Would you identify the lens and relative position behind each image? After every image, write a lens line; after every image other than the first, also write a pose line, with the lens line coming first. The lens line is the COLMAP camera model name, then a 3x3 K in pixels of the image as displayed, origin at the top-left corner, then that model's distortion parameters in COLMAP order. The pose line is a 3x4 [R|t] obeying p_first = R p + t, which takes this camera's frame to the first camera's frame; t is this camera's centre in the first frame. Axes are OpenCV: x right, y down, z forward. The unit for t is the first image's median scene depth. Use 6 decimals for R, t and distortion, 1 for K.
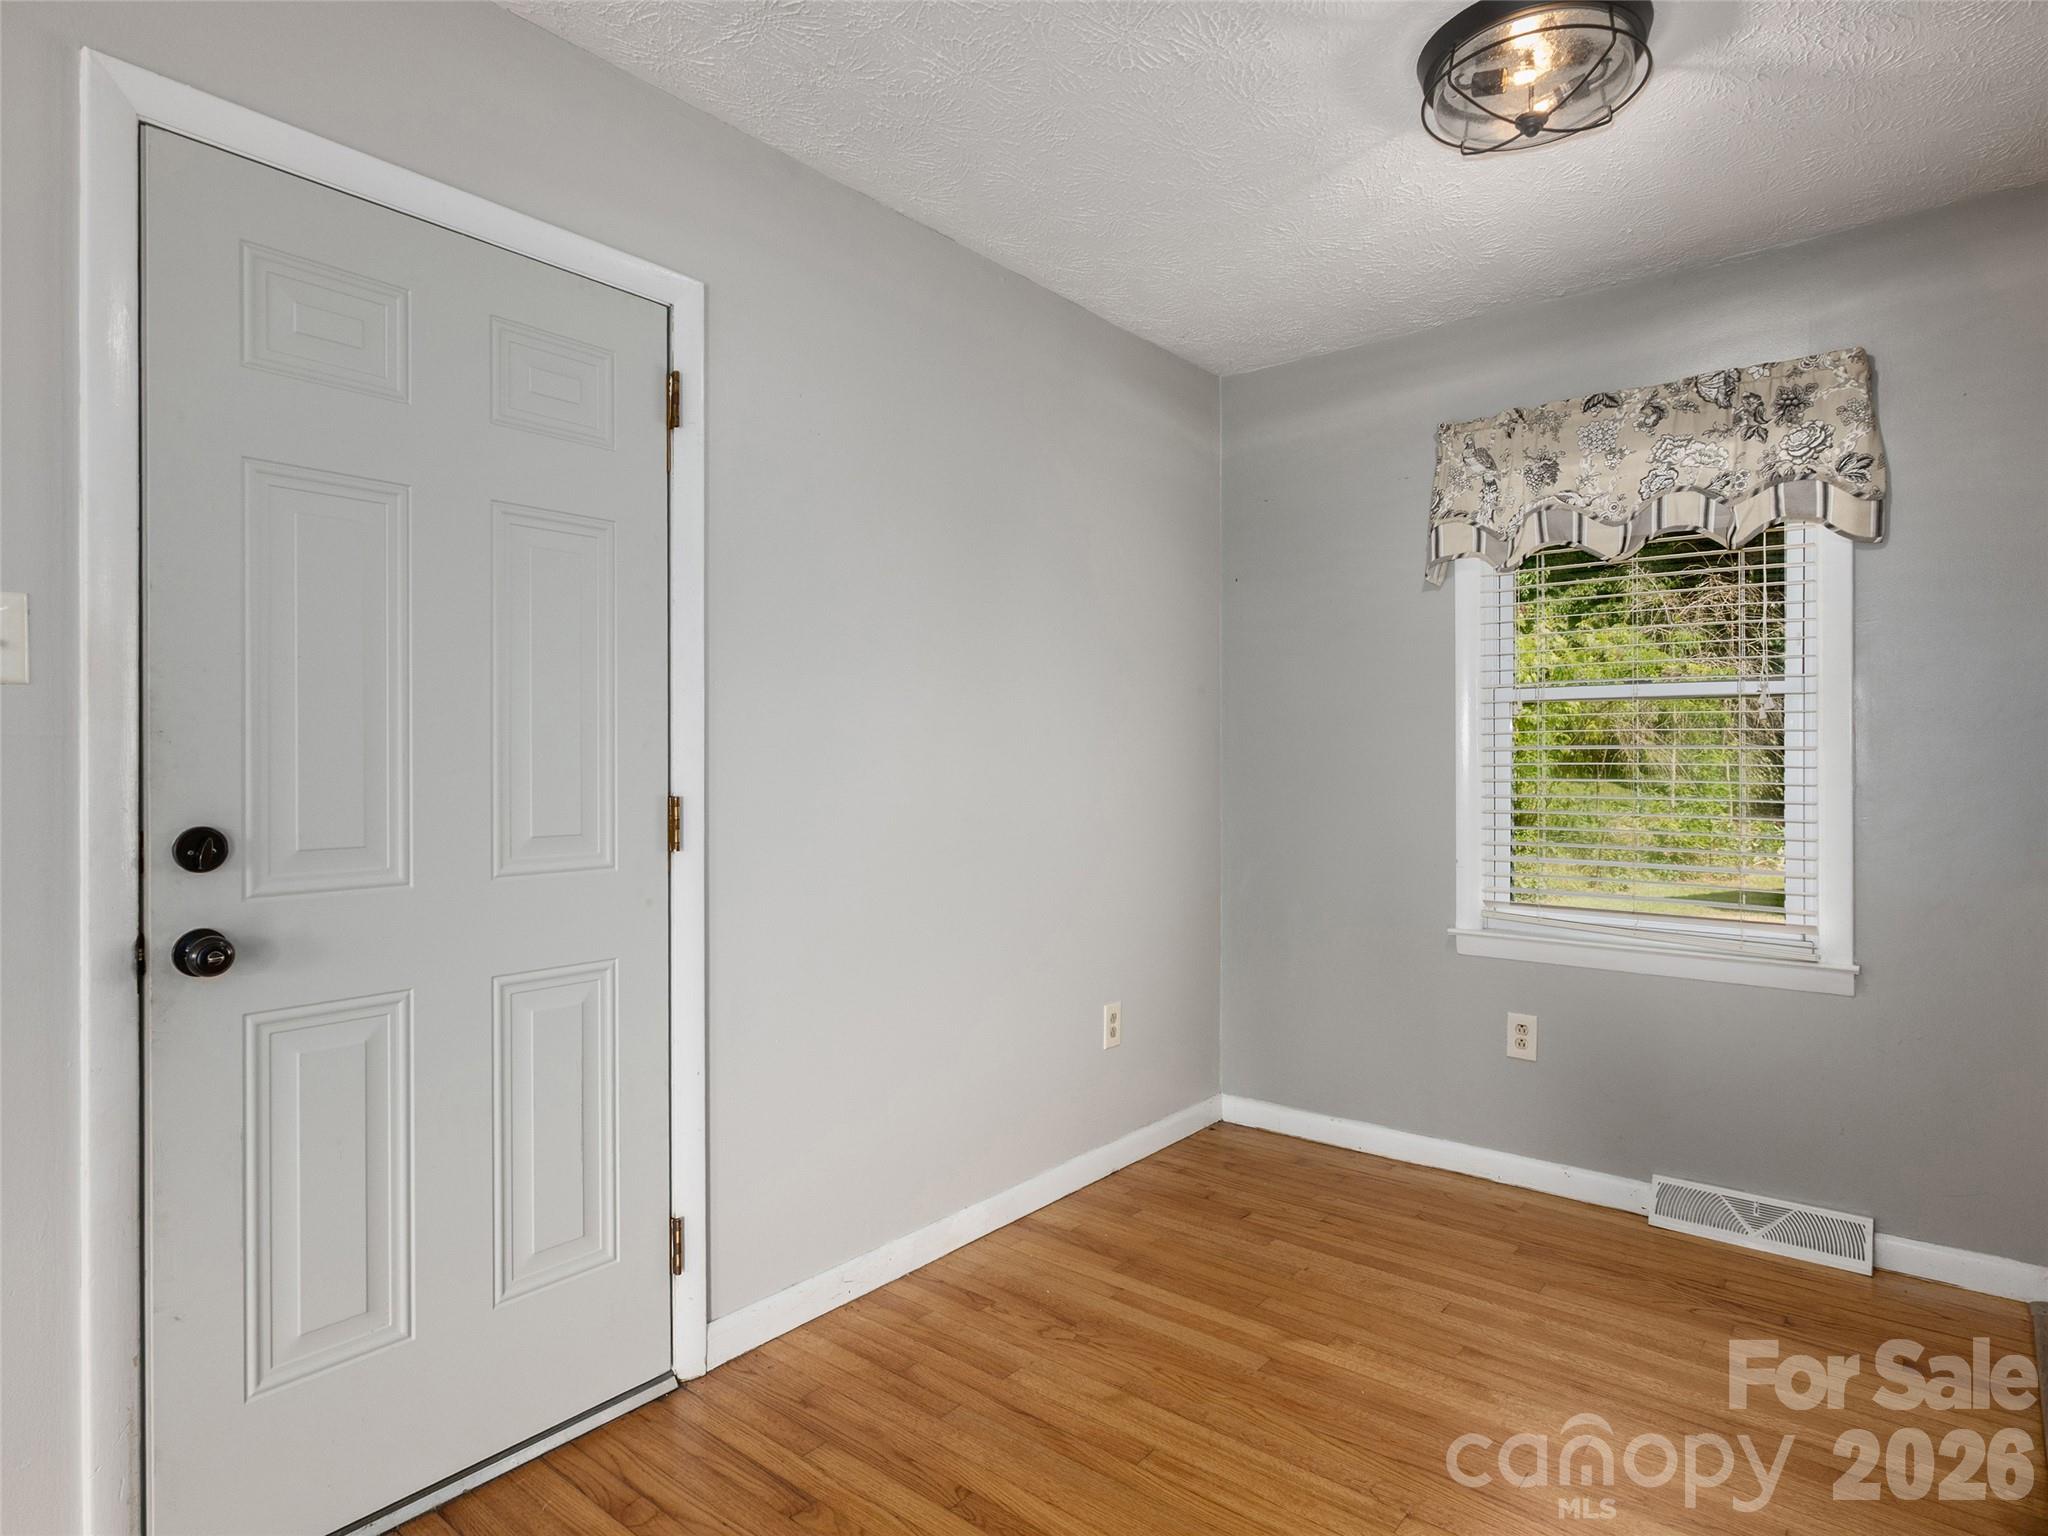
lens RADIAL K [[1125.3, 0, 1035.7], [0, 1125.3, 773.1], [0, 0, 1]] dist [-0.002195, 0.000859]
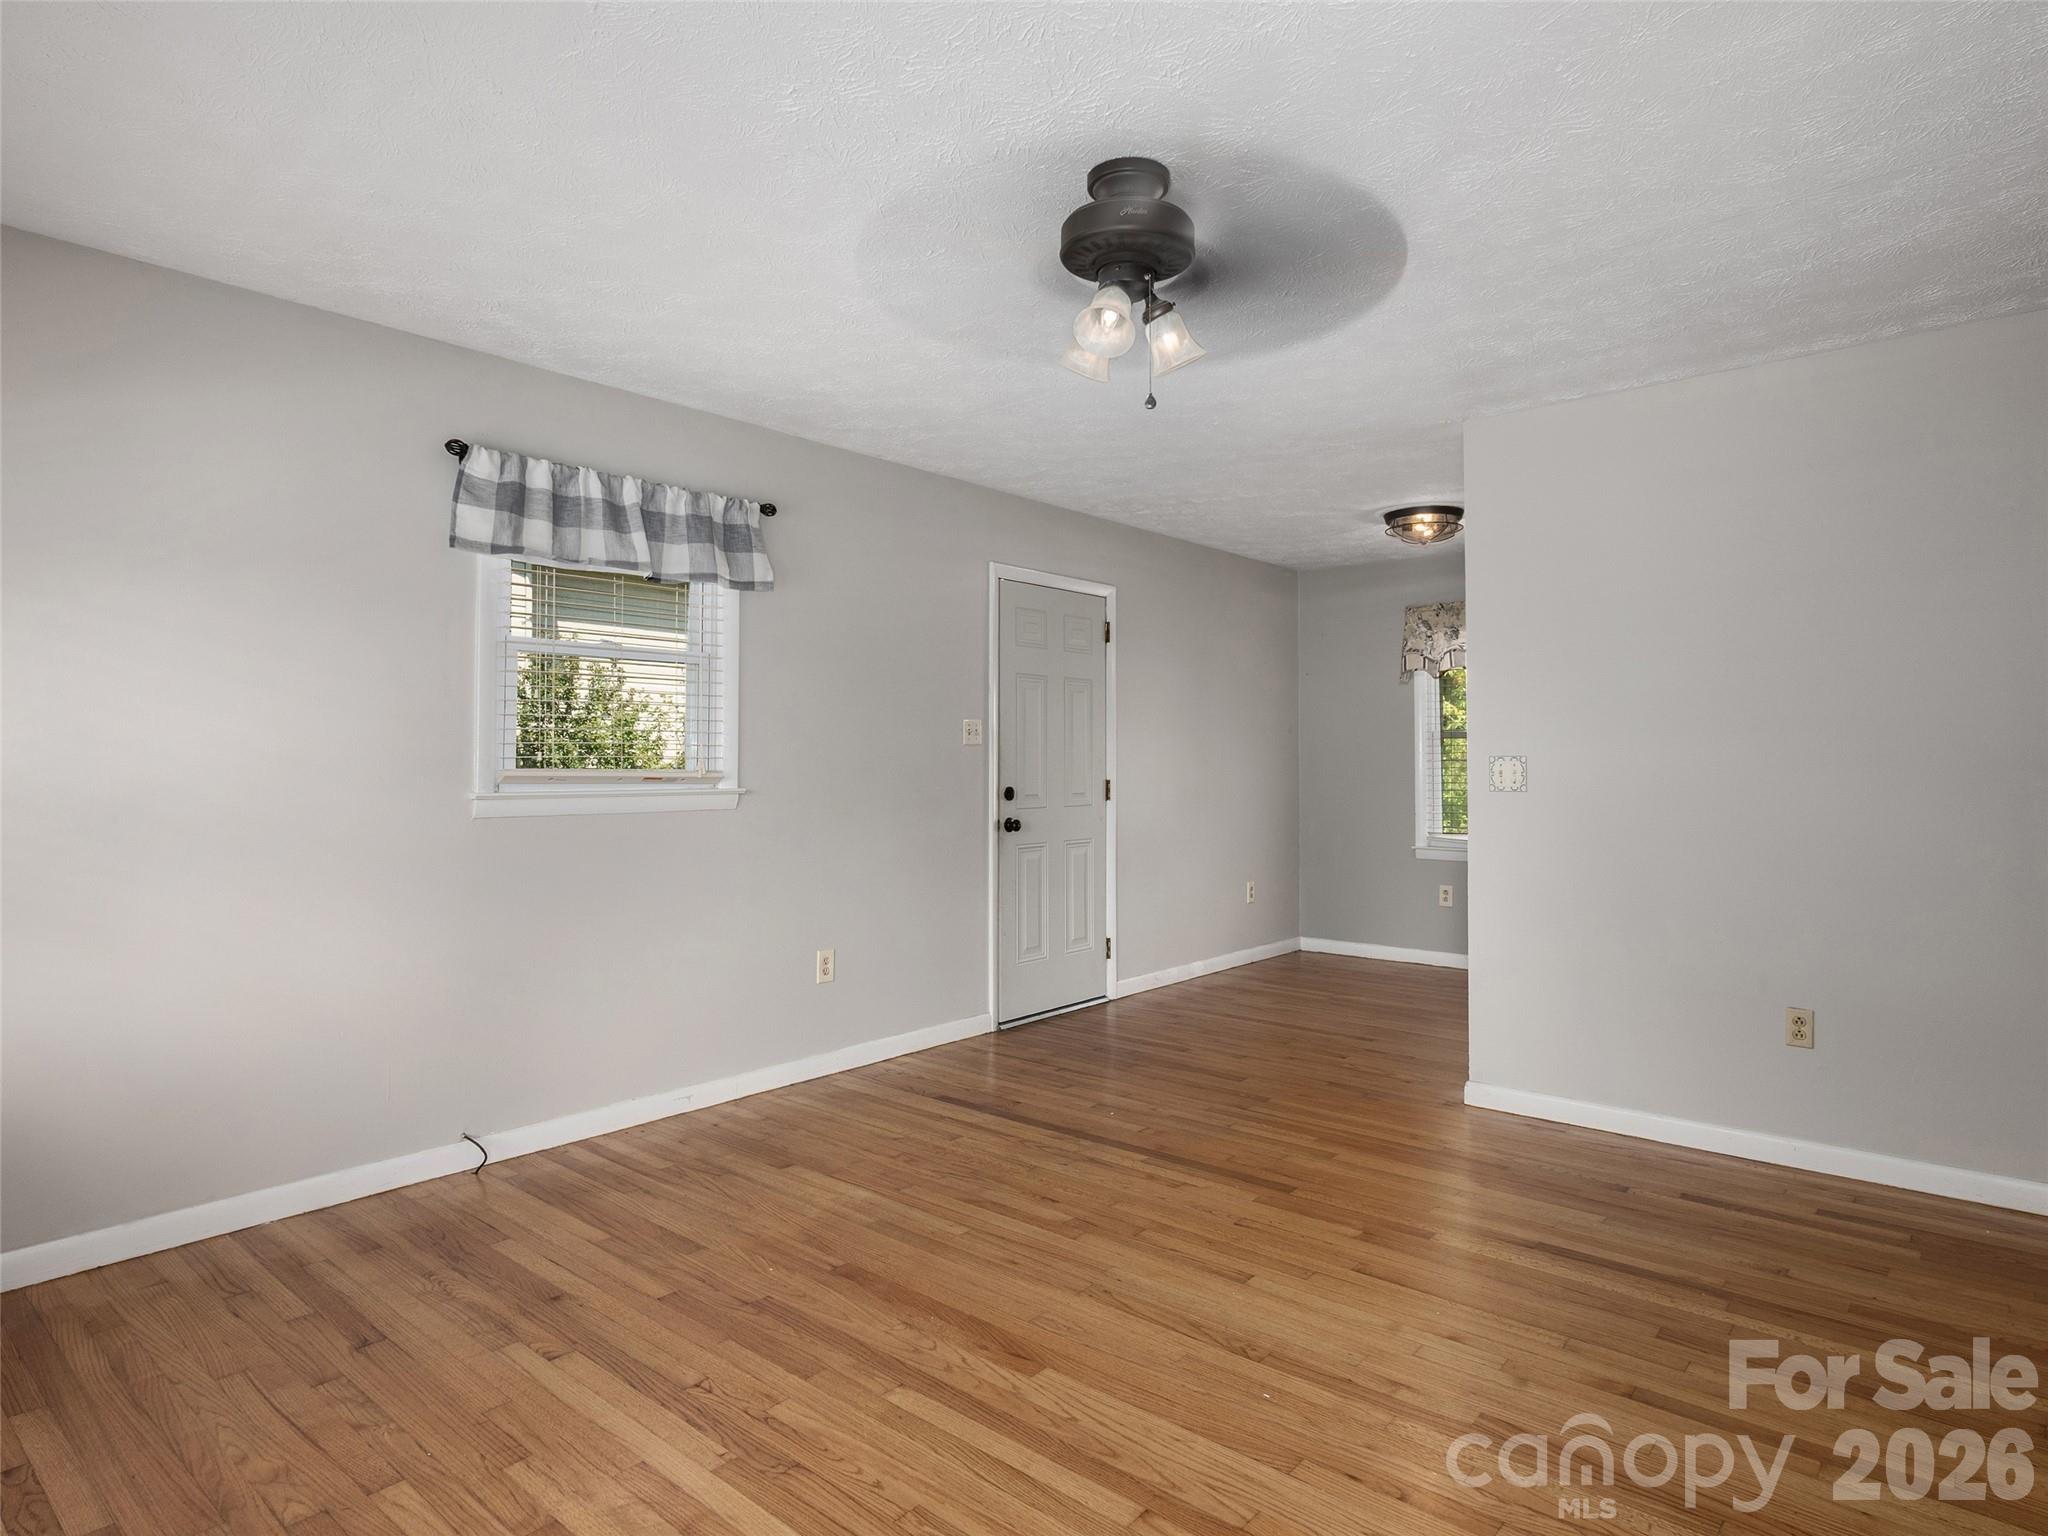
lens RADIAL K [[1125.3, 0, 1035.7], [0, 1125.3, 773.1], [0, 0, 1]] dist [-0.002195, 0.000859]
pose [[0.999692, -0.002051, -0.024721, -0.301326], [0.001898, 0.999979, -0.006232, 0.014446], [0.024733, 0.006184, 0.999675, -1.192480]]
